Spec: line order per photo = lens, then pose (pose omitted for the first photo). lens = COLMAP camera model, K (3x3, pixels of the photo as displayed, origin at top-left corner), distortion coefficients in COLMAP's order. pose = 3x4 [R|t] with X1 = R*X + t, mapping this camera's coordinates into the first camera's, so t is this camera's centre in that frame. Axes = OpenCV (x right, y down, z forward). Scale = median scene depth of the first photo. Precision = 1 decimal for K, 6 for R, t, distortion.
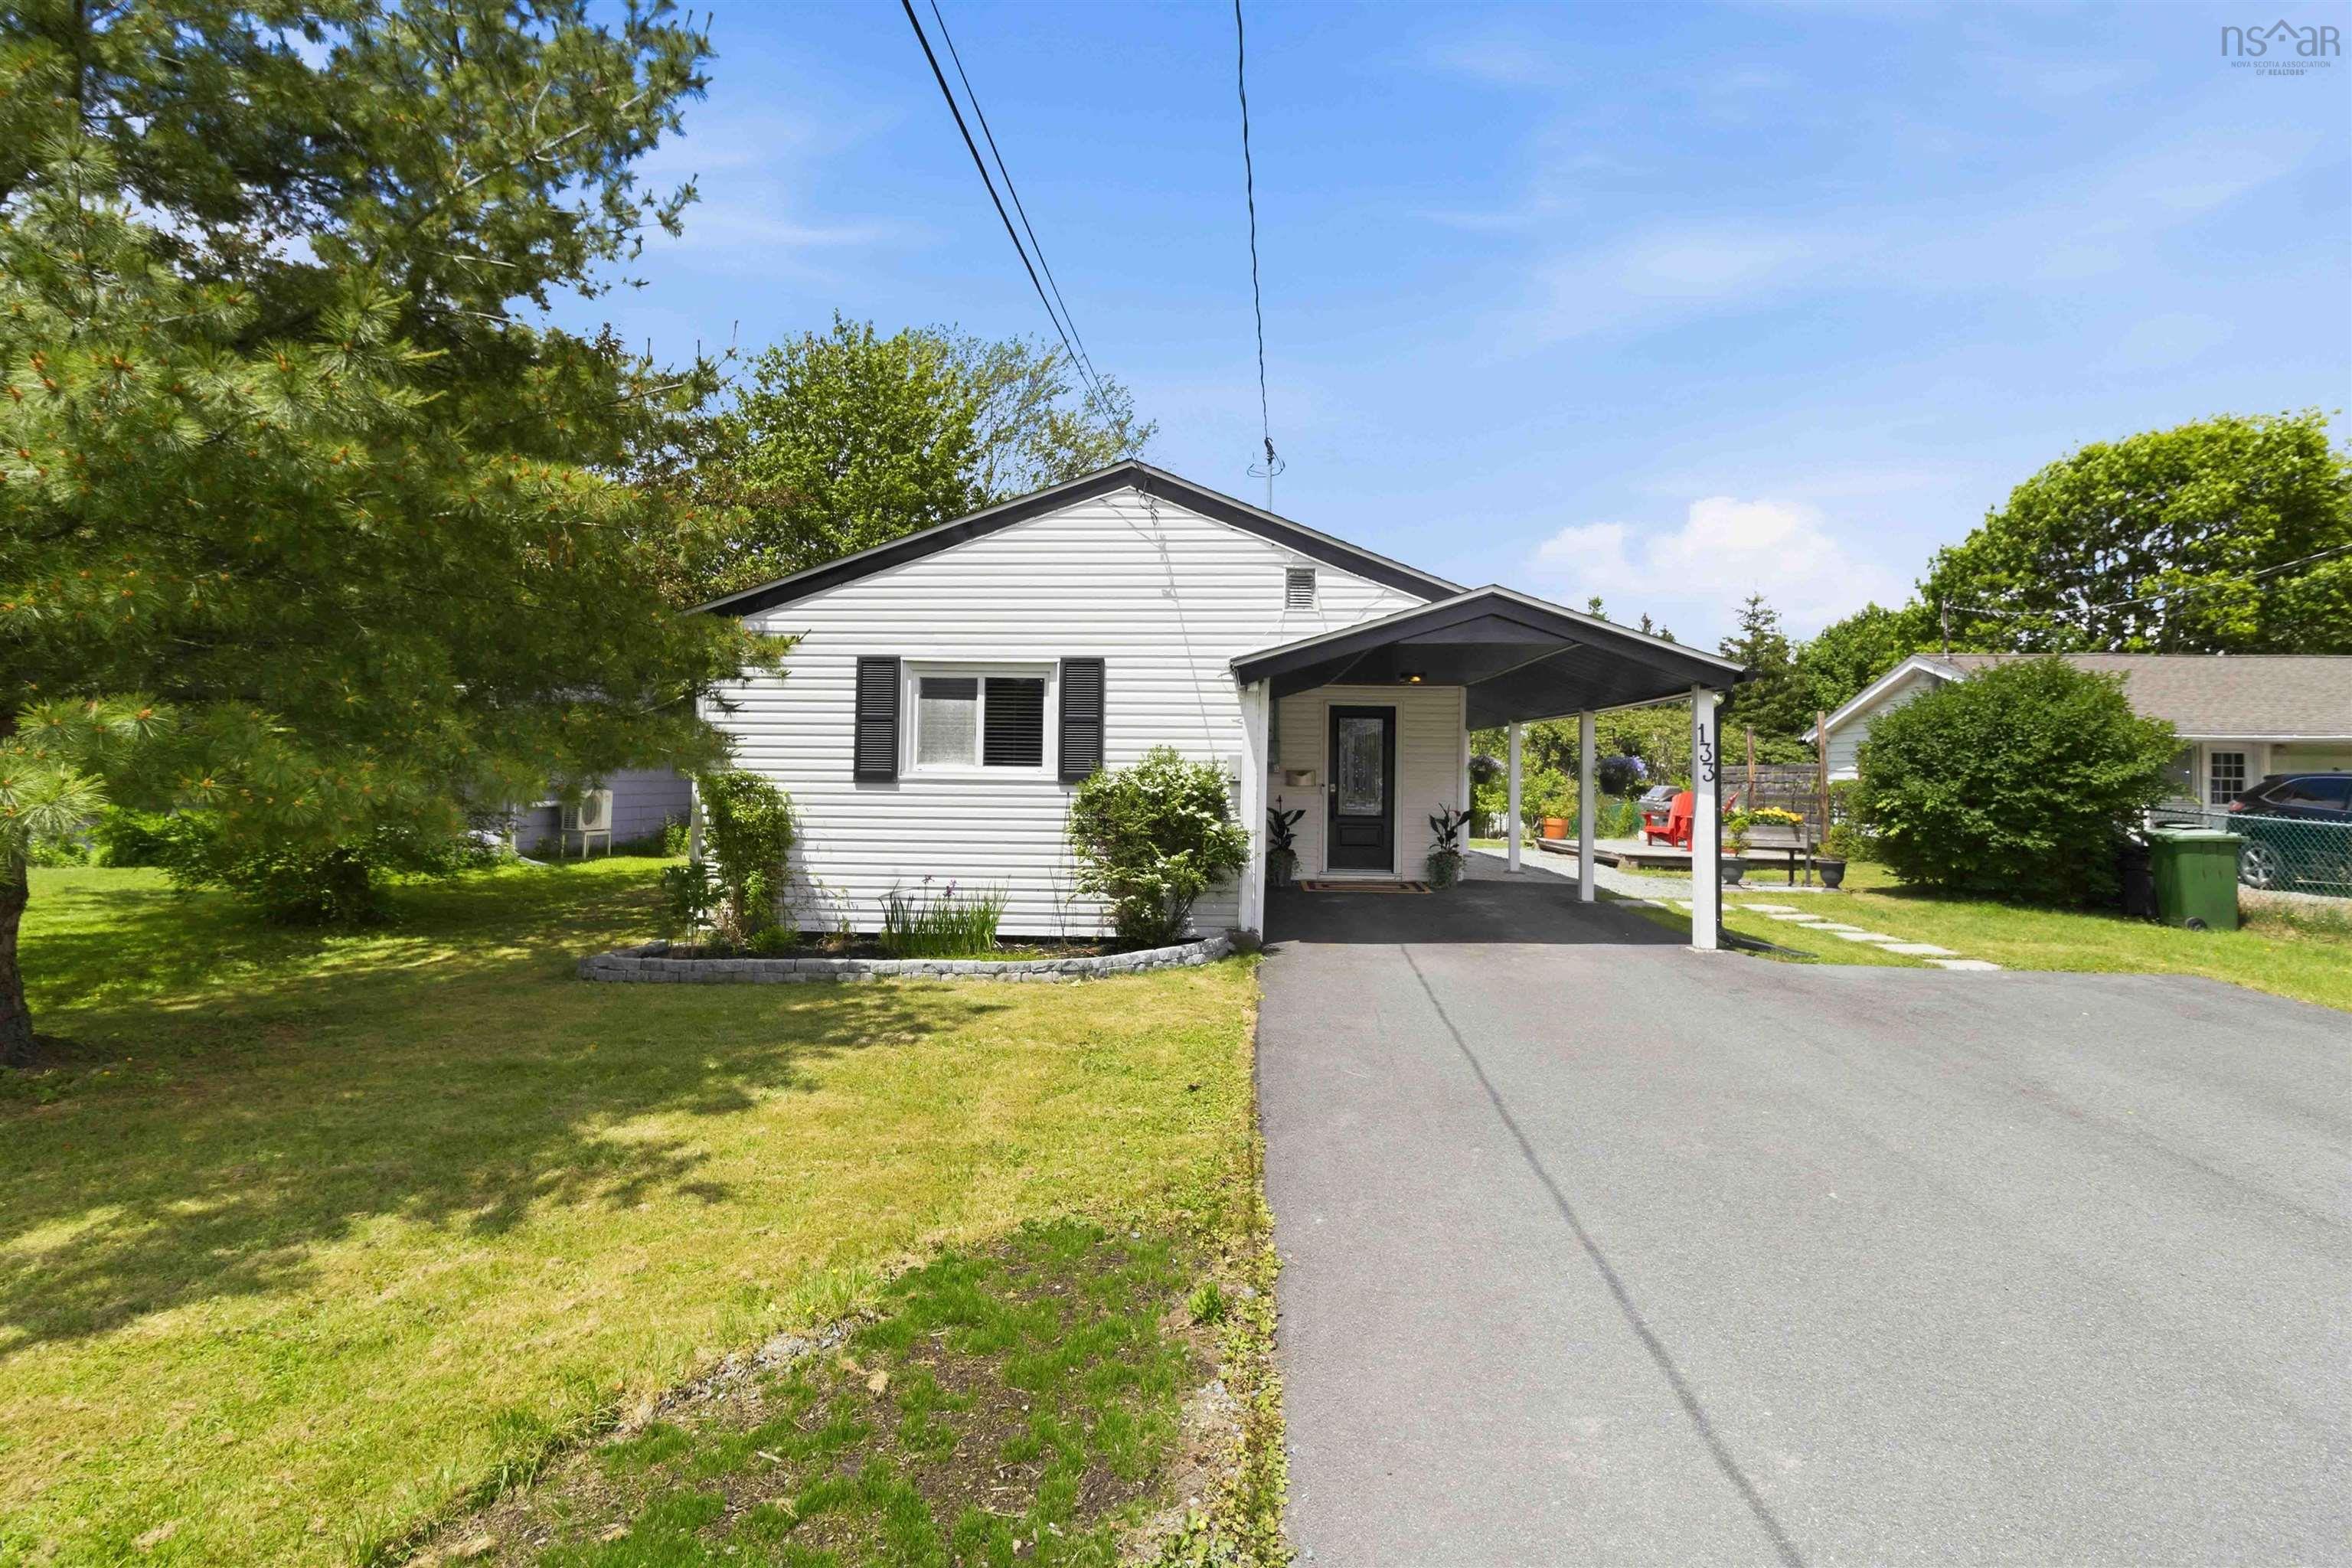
lens RADIAL K [[1072.4, 0, 1176.0], [0, 1072.4, 743.4], [0, 0, 1]] dist [0.002150, 0.000264]
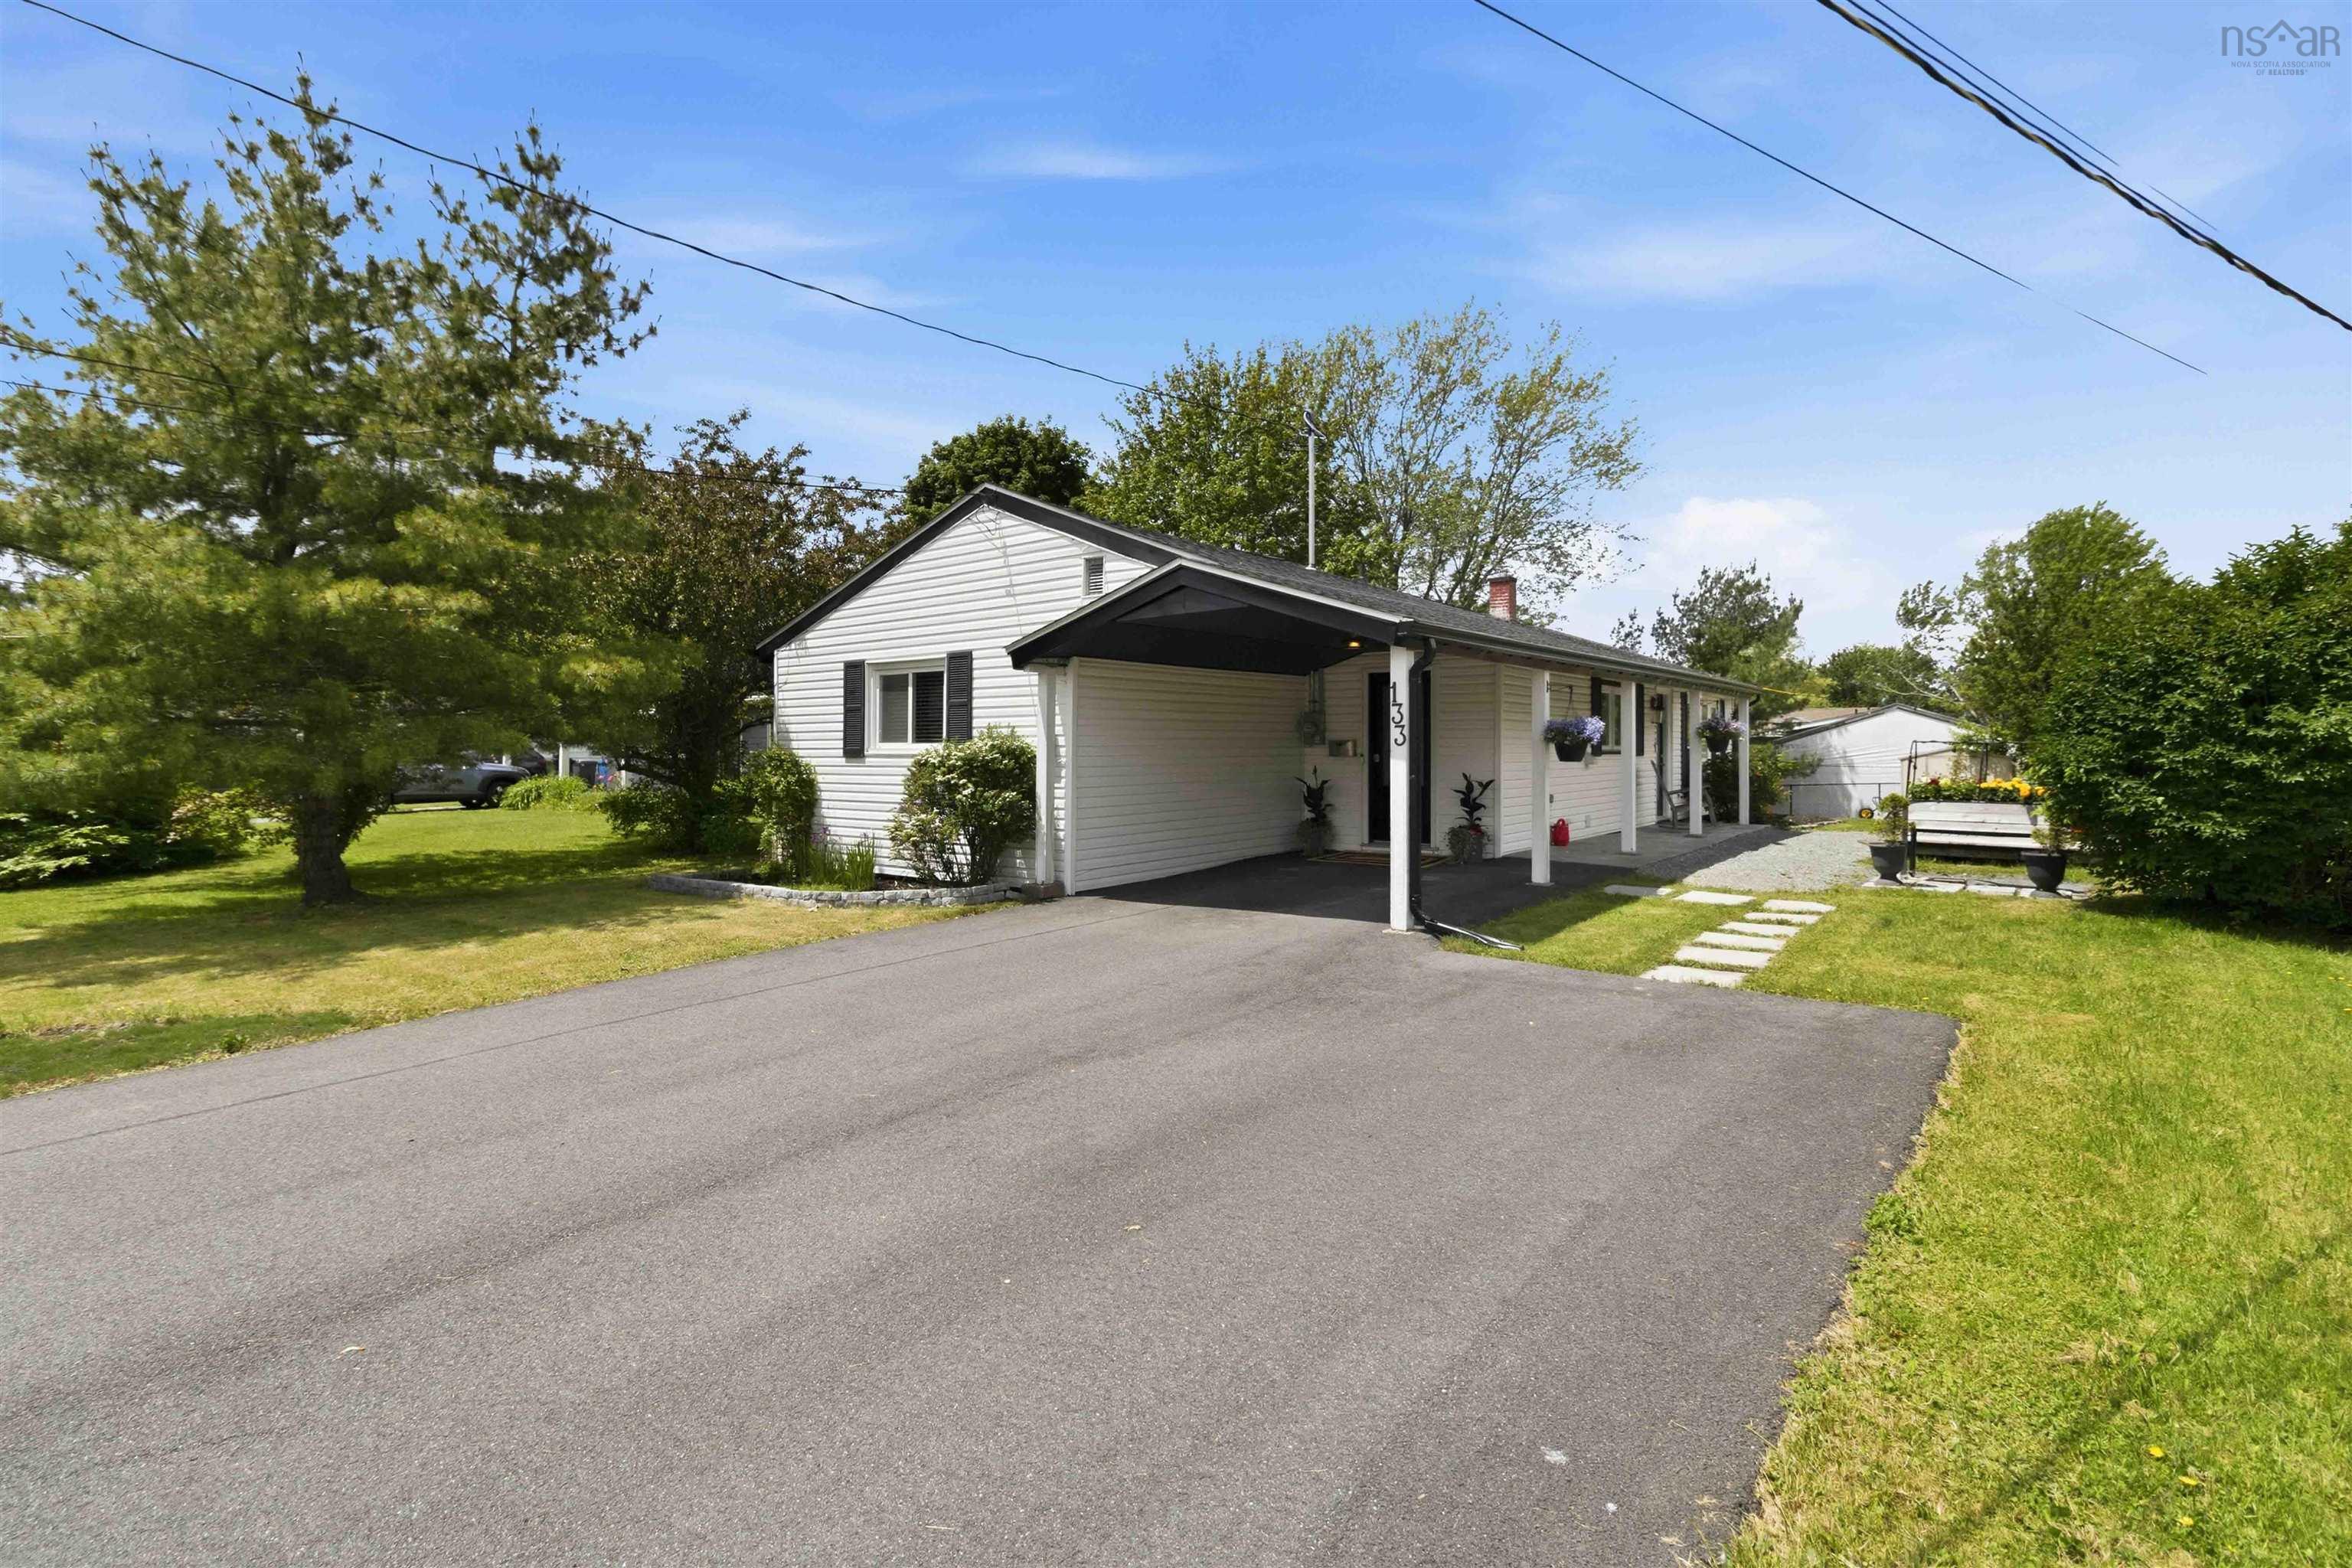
lens RADIAL K [[1072.4, 0, 1176.0], [0, 1072.4, 743.4], [0, 0, 1]] dist [0.002150, 0.000264]
pose [[0.825252, -0.019157, -0.564439, 0.789072], [0.031529, 0.999429, 0.012178, 0.015528], [0.563883, -0.027846, 0.825385, 0.136586]]
